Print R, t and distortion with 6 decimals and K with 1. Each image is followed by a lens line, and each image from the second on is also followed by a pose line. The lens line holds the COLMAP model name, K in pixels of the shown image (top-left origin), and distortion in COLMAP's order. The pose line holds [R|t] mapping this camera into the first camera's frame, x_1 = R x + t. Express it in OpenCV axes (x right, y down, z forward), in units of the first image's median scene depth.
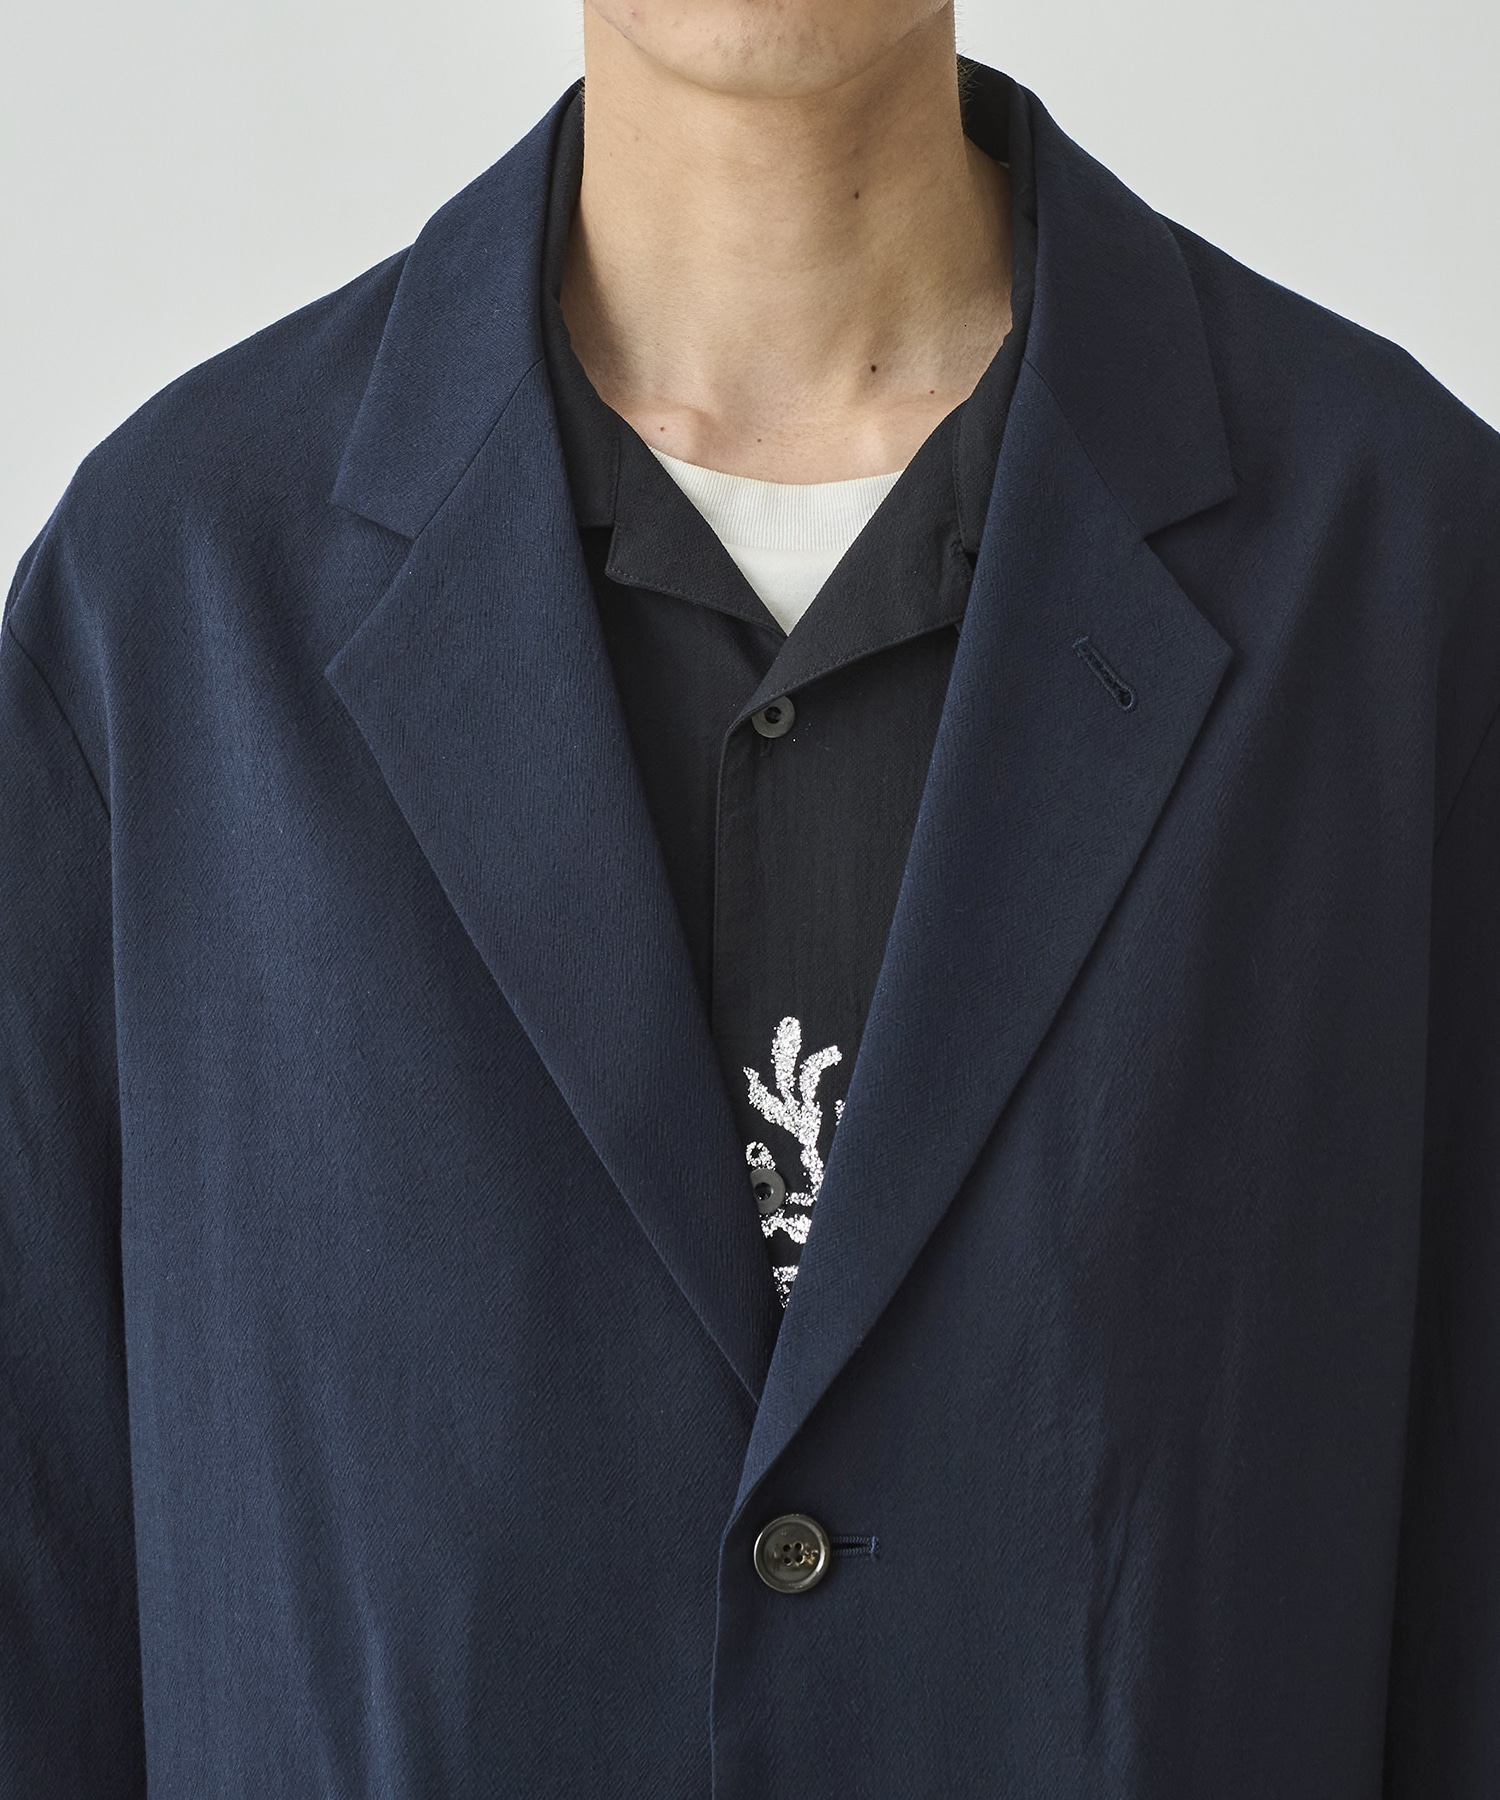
lens RADIAL K [[8311.2, 0, 723.9], [0, 8311.2, 744.6], [0, 0, 1]] dist [0.365639, 0.000000]
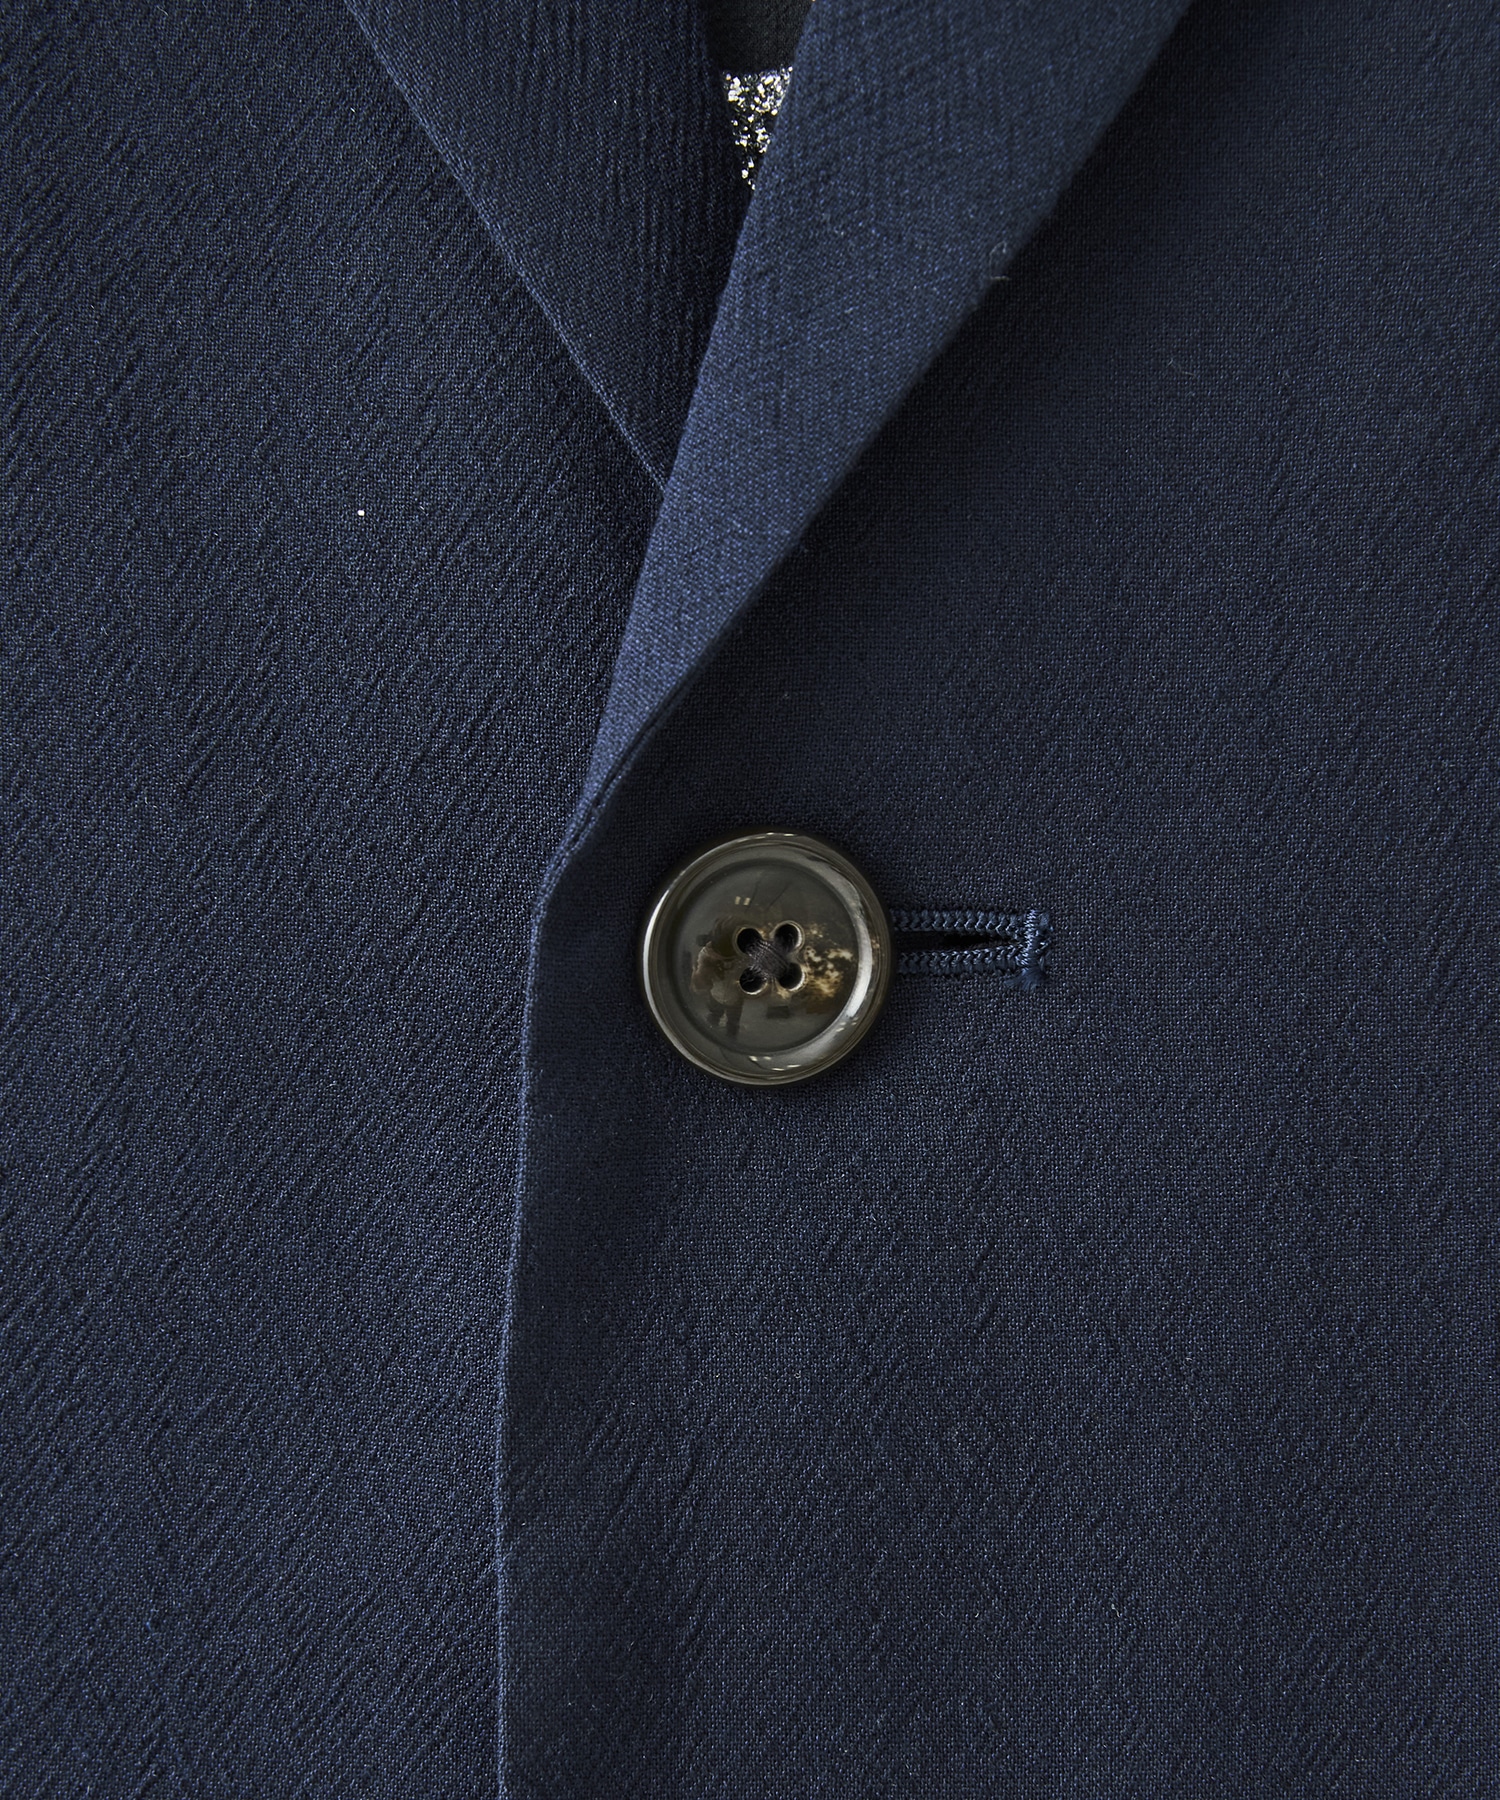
lens RADIAL K [[7916.3, 0, 747.4], [0, 7916.3, 907.3], [0, 0, 1]] dist [0.534269, 0.000000]
pose [[0.999882, 0.015345, -0.000805, 0.007613], [-0.015279, 0.998434, 0.053824, 0.079113], [0.001629, -0.053805, 0.998550, 0.704757]]
